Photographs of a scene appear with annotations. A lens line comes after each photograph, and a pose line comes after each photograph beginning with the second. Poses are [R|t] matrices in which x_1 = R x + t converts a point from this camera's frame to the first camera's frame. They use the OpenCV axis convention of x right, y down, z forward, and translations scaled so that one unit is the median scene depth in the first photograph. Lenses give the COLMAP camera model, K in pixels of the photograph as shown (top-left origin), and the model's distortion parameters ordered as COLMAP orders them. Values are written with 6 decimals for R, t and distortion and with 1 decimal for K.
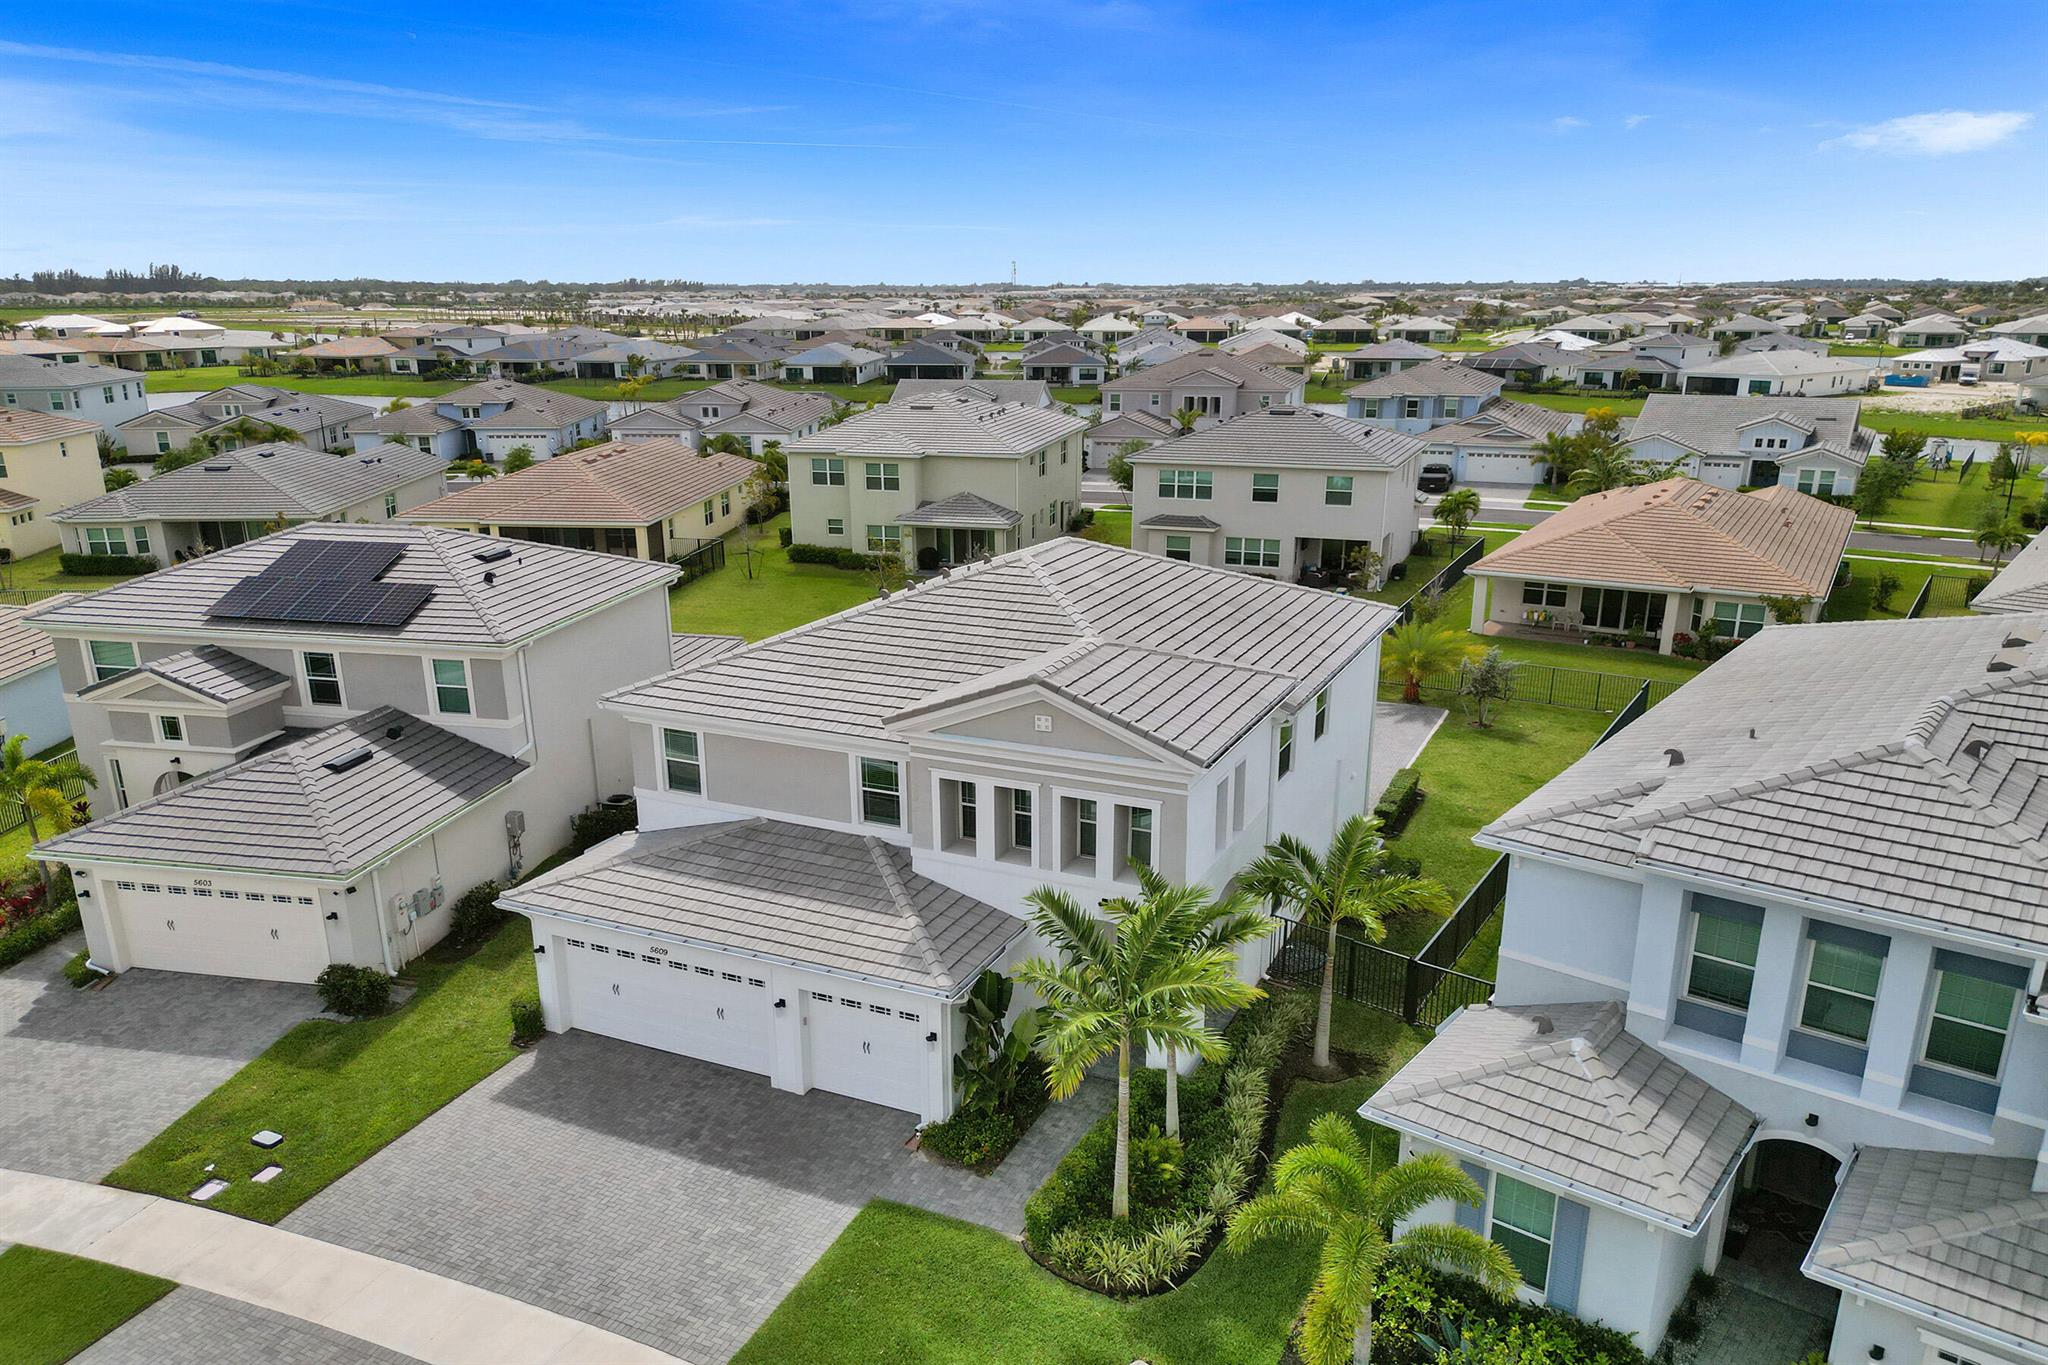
lens RADIAL K [[1456.8, 0, 1019.8], [0, 1456.8, 766.6], [0, 0, 1]] dist [0.069866, -0.068821]
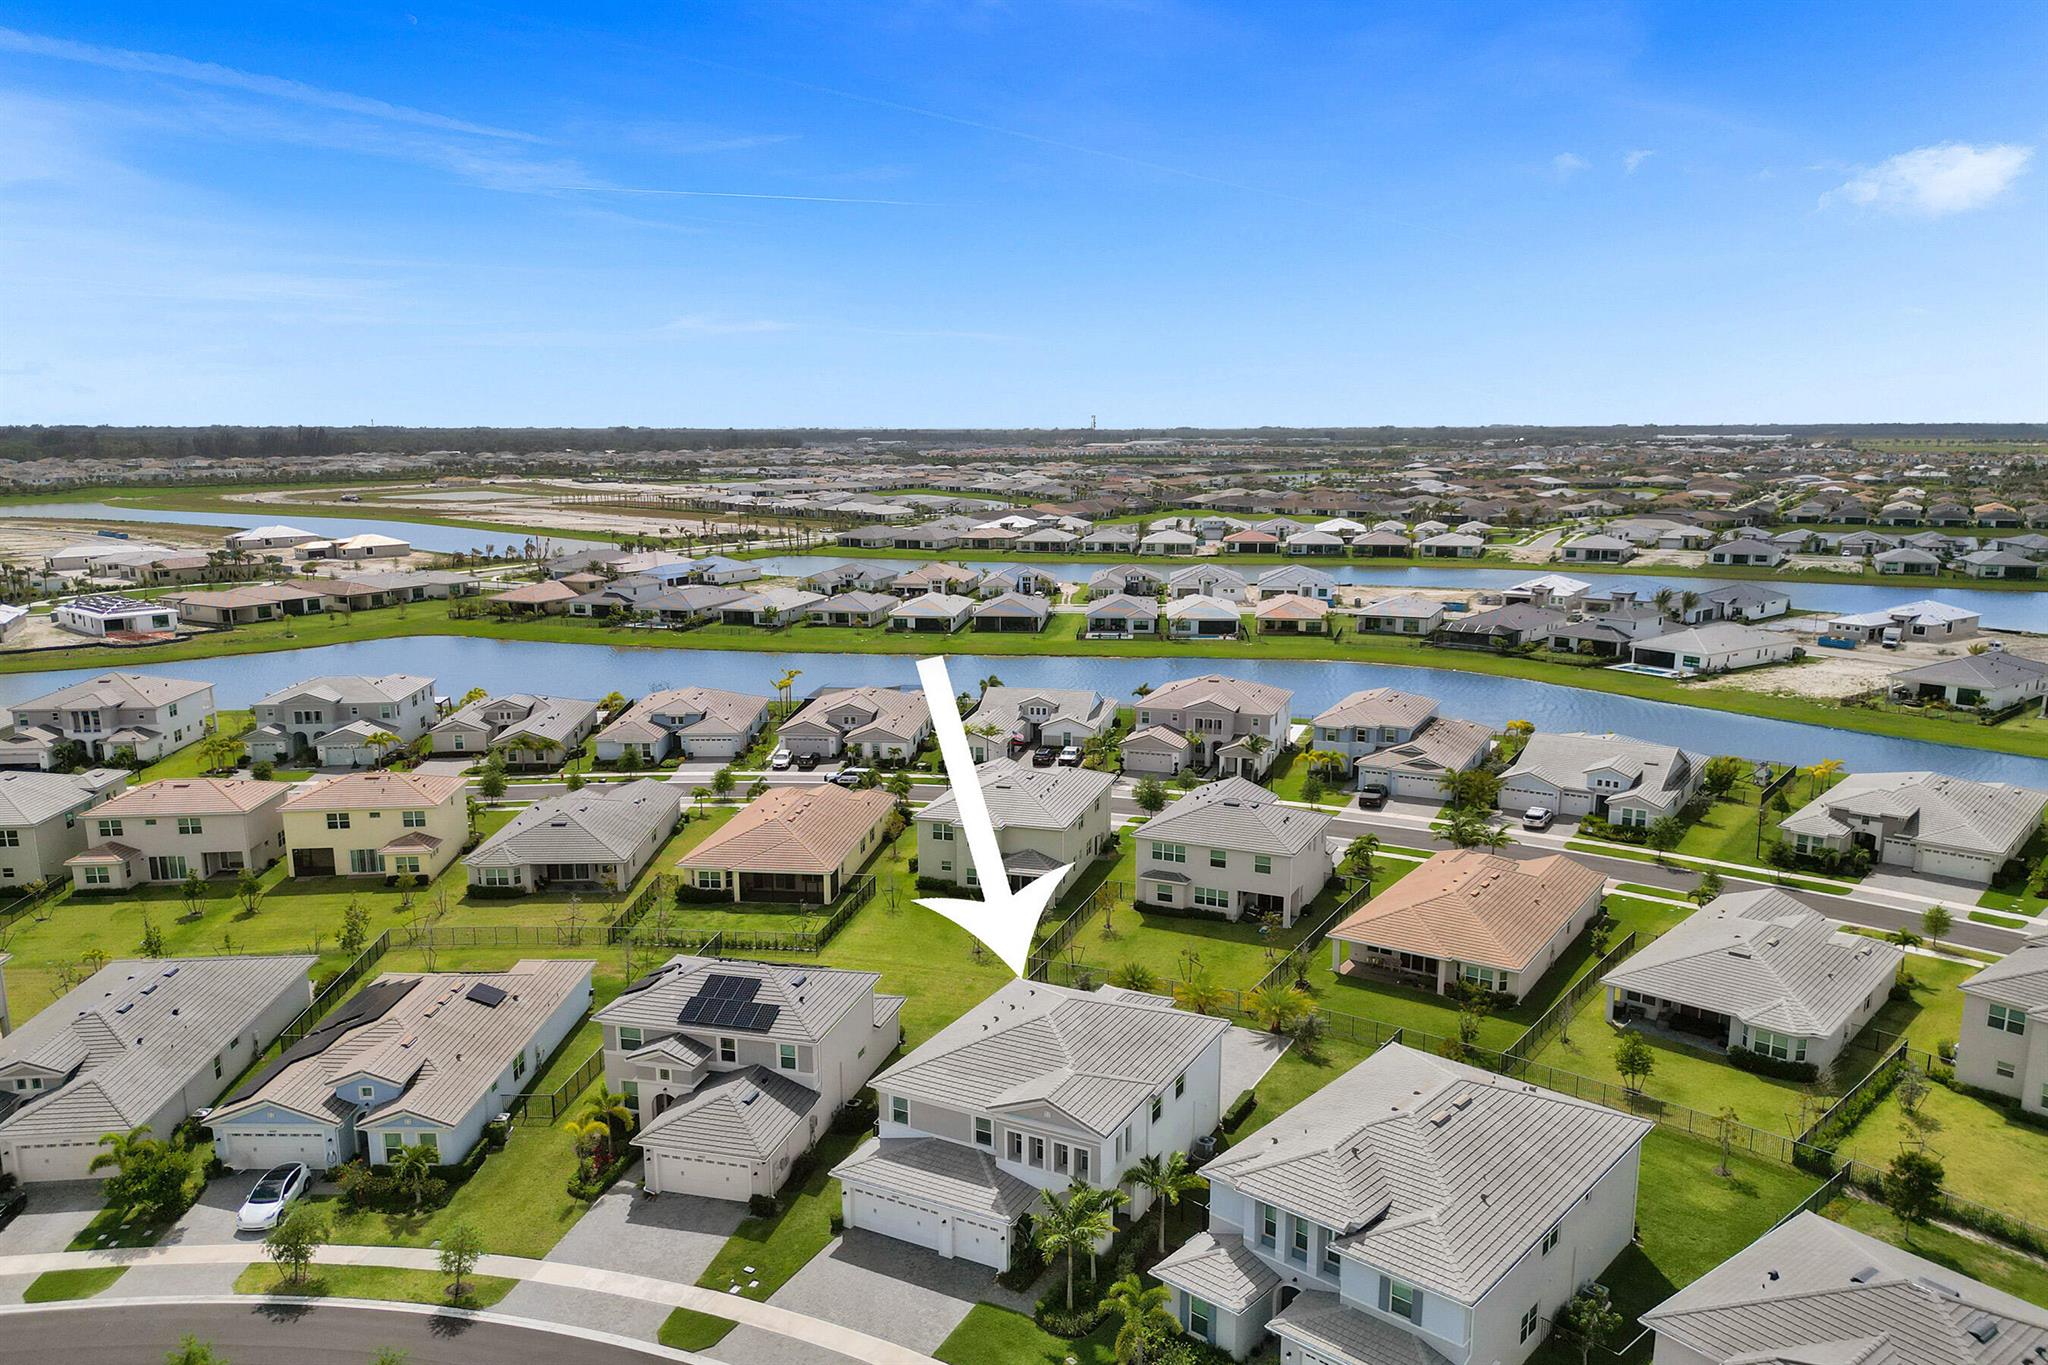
lens RADIAL K [[1468.2, 0, 1023.4], [0, 1468.2, 719.3], [0, 0, 1]] dist [0.073964, -0.077453]
pose [[0.998663, 0.011386, -0.050419, 0.084280], [-0.017205, 0.993038, -0.116531, -0.361688], [0.048741, 0.117242, 0.991907, -1.464746]]
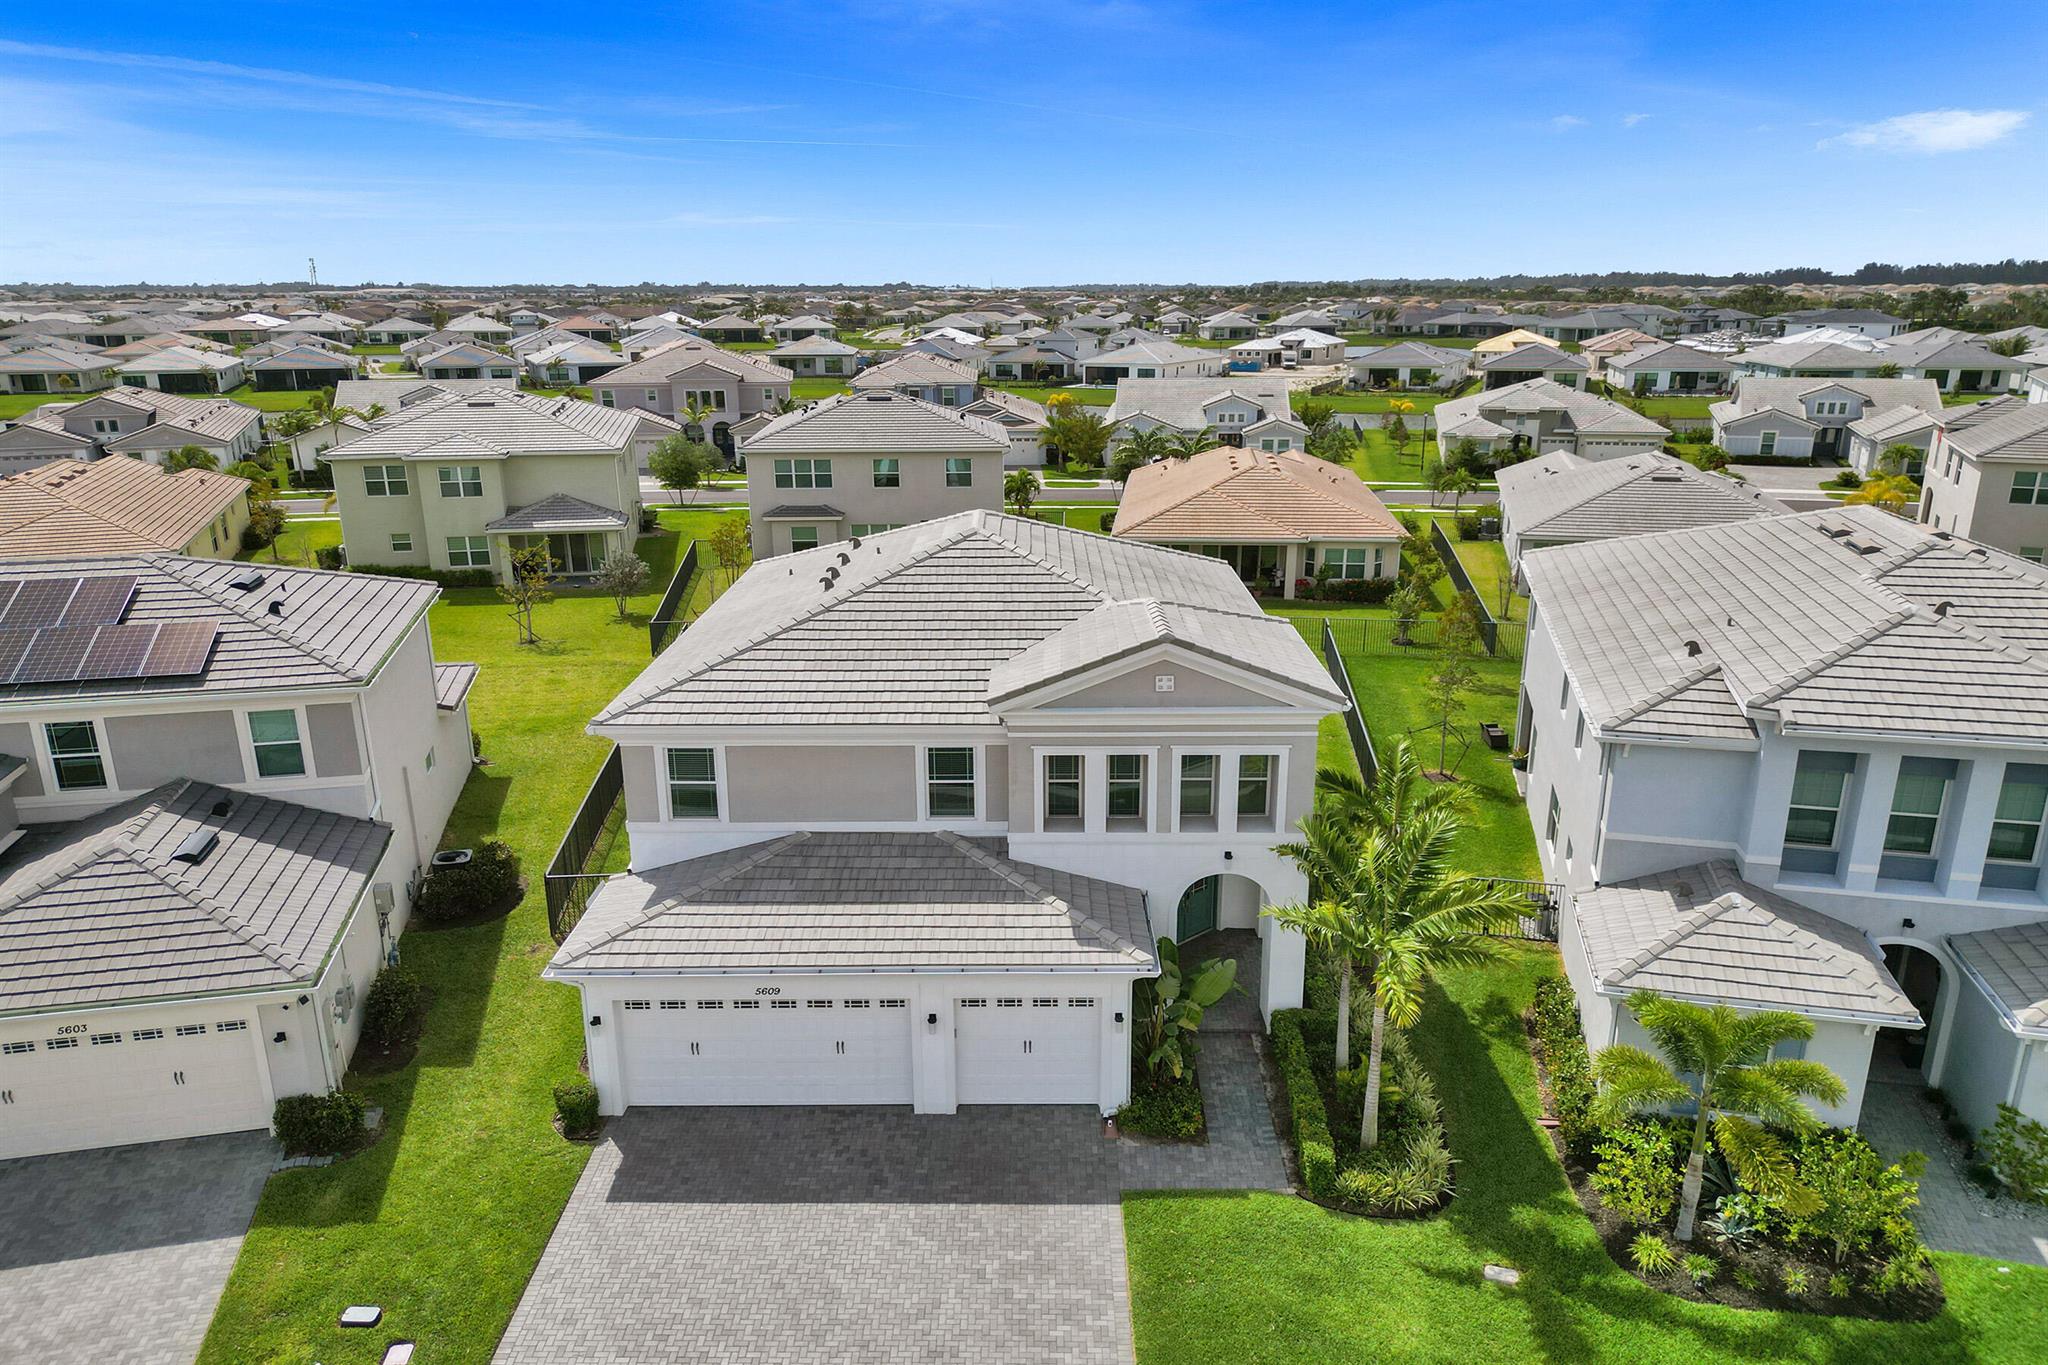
lens RADIAL K [[1456.8, 0, 1019.8], [0, 1456.8, 766.6], [0, 0, 1]] dist [0.069866, -0.068821]
pose [[0.911406, -0.131732, 0.389855, -0.395022], [0.132264, 0.990884, 0.025613, -0.010171], [-0.389675, 0.028220, 0.920520, 0.112845]]
